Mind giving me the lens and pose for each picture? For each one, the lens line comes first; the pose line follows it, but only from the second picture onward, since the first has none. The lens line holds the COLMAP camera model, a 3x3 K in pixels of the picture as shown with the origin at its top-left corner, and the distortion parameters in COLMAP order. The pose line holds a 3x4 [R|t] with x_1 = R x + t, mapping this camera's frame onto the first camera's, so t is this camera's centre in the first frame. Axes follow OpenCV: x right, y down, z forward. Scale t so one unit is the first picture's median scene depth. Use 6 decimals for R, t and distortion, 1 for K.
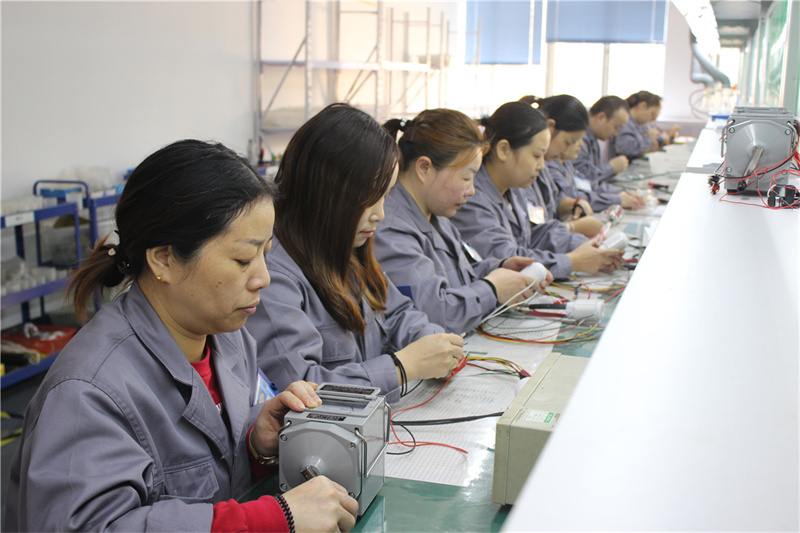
lens RADIAL K [[1013.7, 0, 400.0], [0, 1013.7, 266.5], [0, 0, 1]] dist [-0.221177, 0.000251]
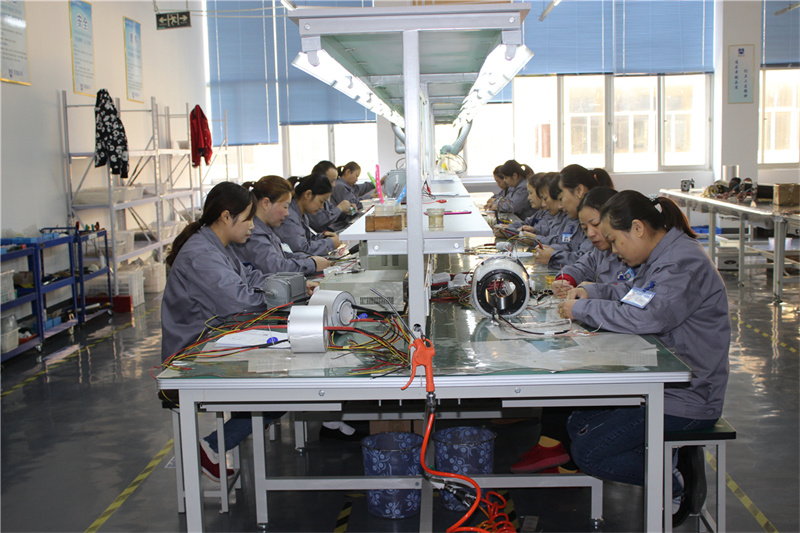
lens RADIAL K [[1013.7, 0, 400.0], [0, 1013.7, 266.5], [0, 0, 1]] dist [-0.221177, 0.000251]
pose [[0.961830, -0.067103, 0.265294, -0.066987], [0.086674, 0.994259, -0.062750, 0.046529], [-0.259560, 0.083349, 0.962123, -0.266405]]
